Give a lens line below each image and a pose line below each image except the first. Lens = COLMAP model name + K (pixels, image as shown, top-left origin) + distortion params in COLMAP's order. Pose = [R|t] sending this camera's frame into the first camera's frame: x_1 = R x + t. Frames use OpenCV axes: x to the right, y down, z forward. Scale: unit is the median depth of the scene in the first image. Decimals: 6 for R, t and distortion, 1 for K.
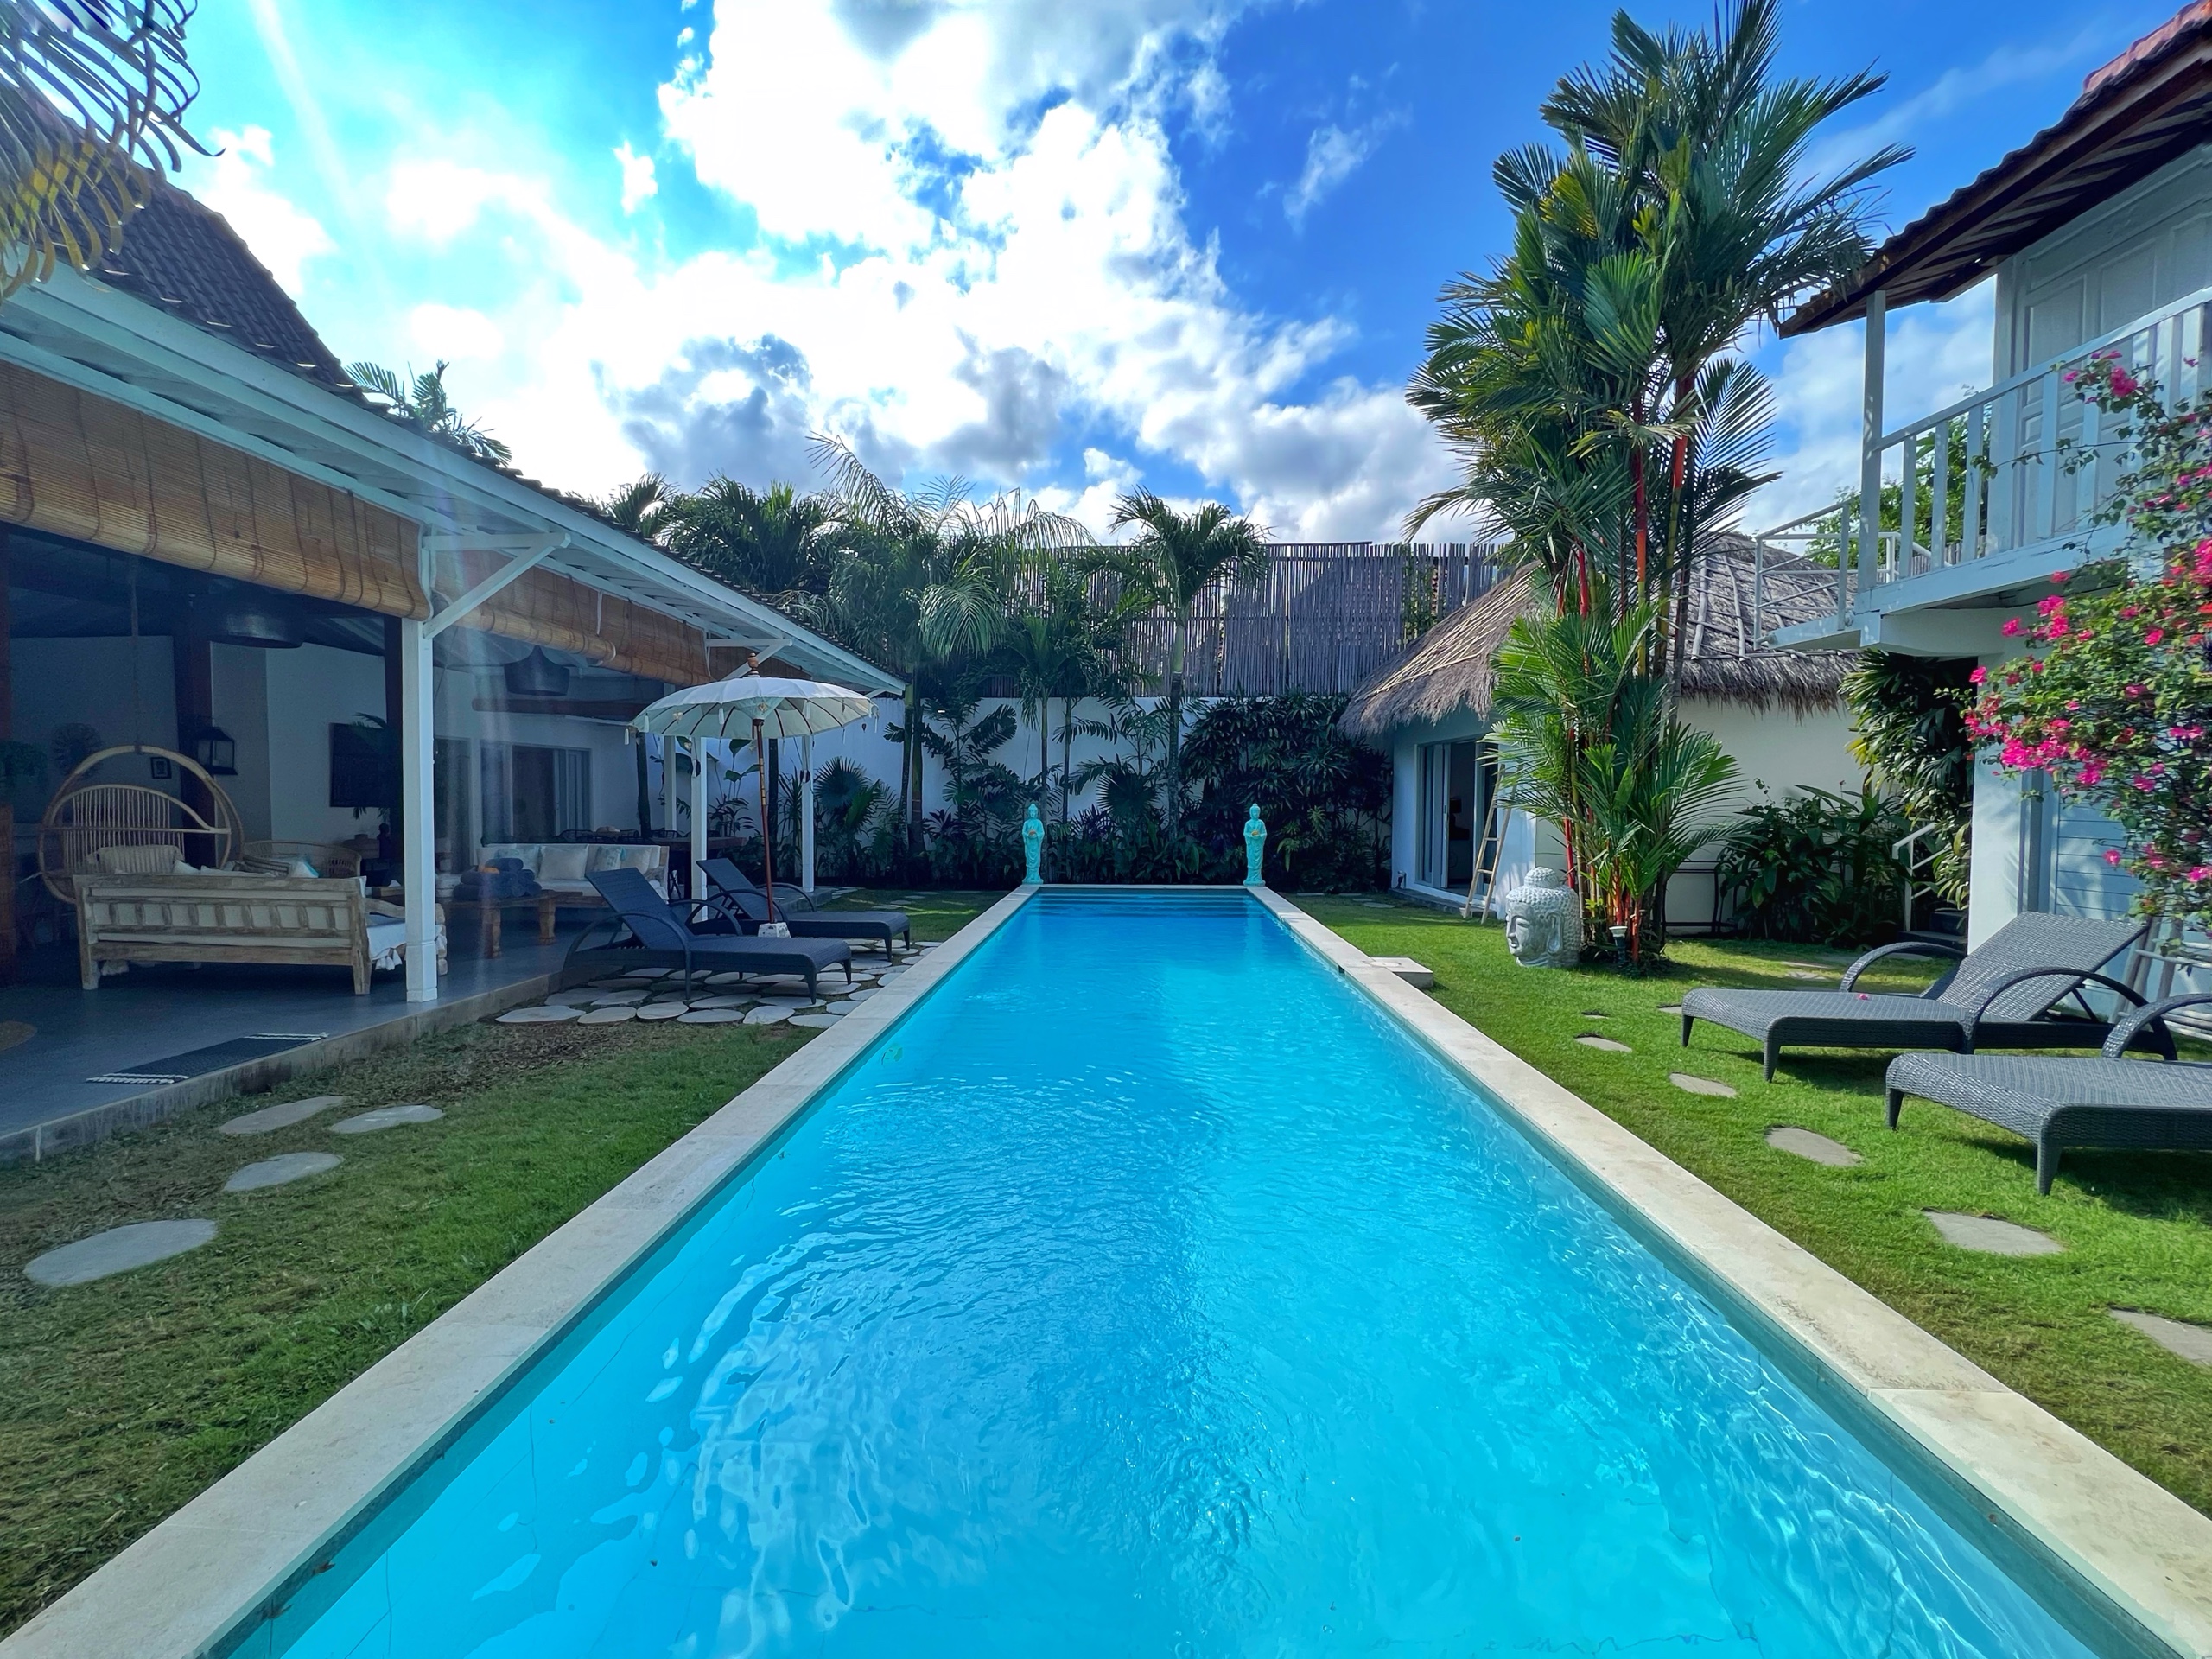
lens RADIAL K [[897.2, 0, 1106.0], [0, 897.2, 829.5], [0, 0, 1]] dist [0.000613, 0.000056]
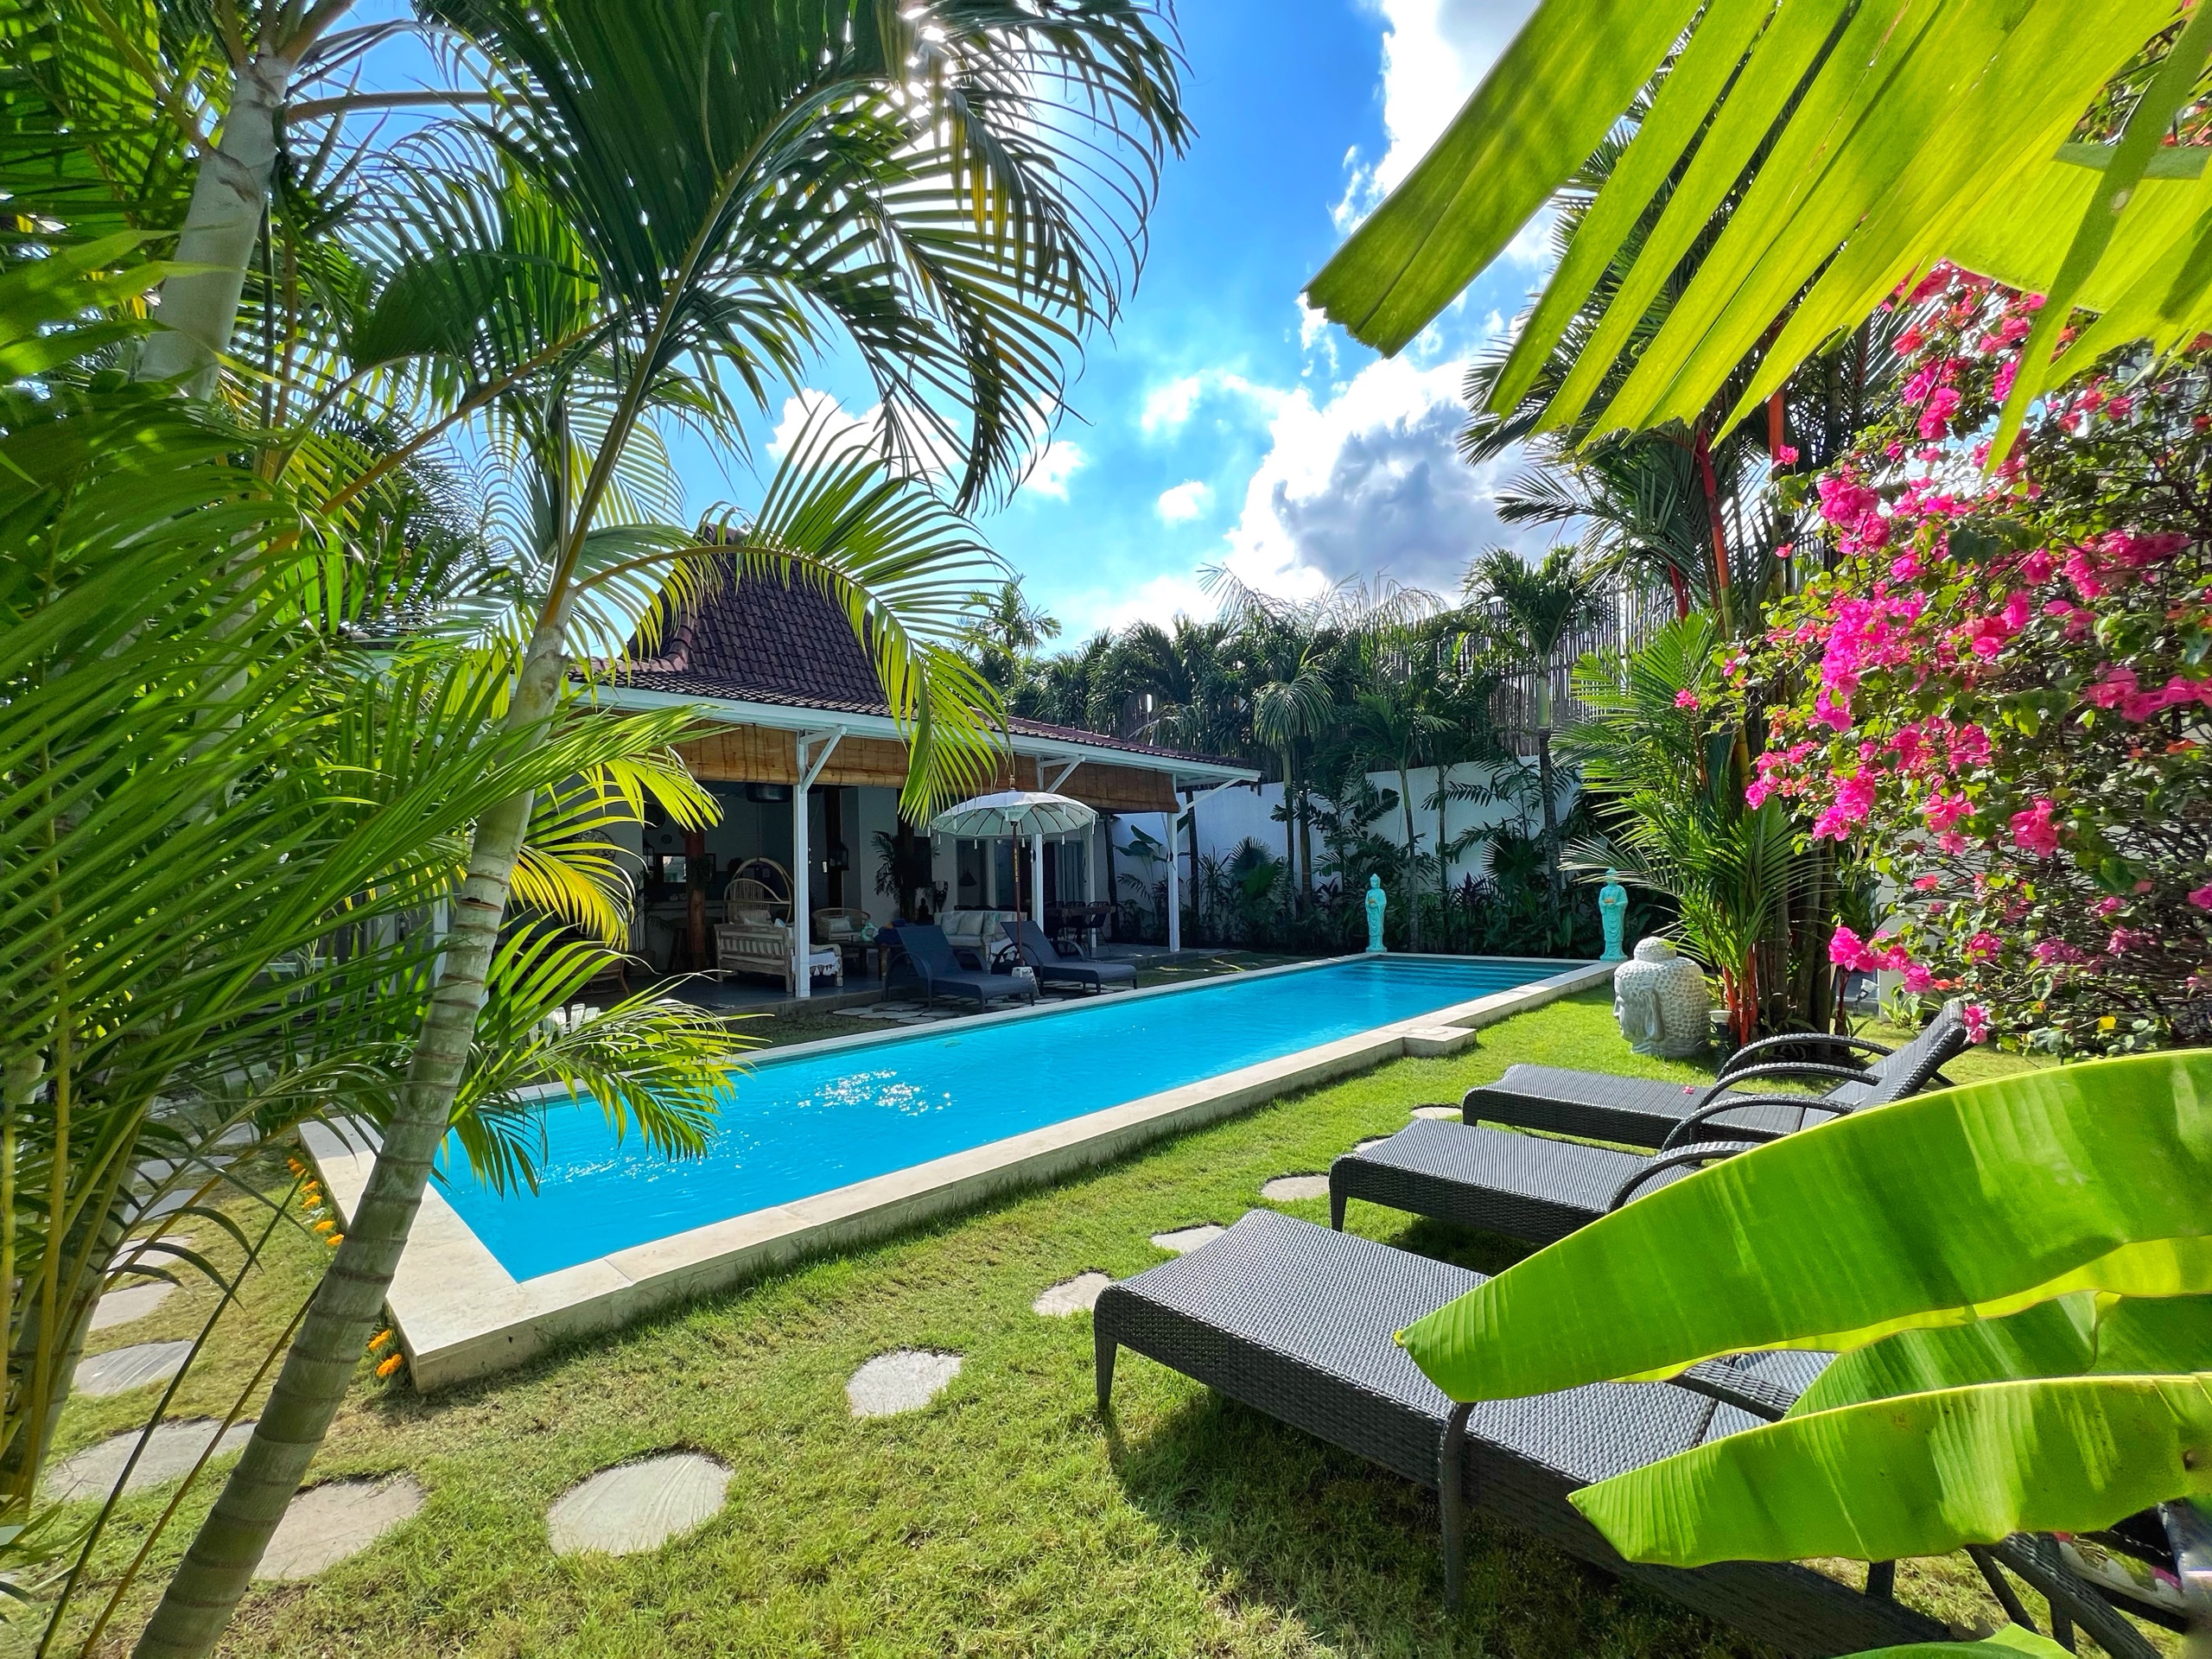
lens RADIAL K [[897.2, 0, 1106.0], [0, 897.2, 829.5], [0, 0, 1]] dist [0.000613, 0.000056]
pose [[0.756841, -0.053866, -0.651375, 0.323185], [0.003432, 0.996912, -0.078452, 0.000864], [0.653590, 0.057140, 0.754689, 0.016613]]
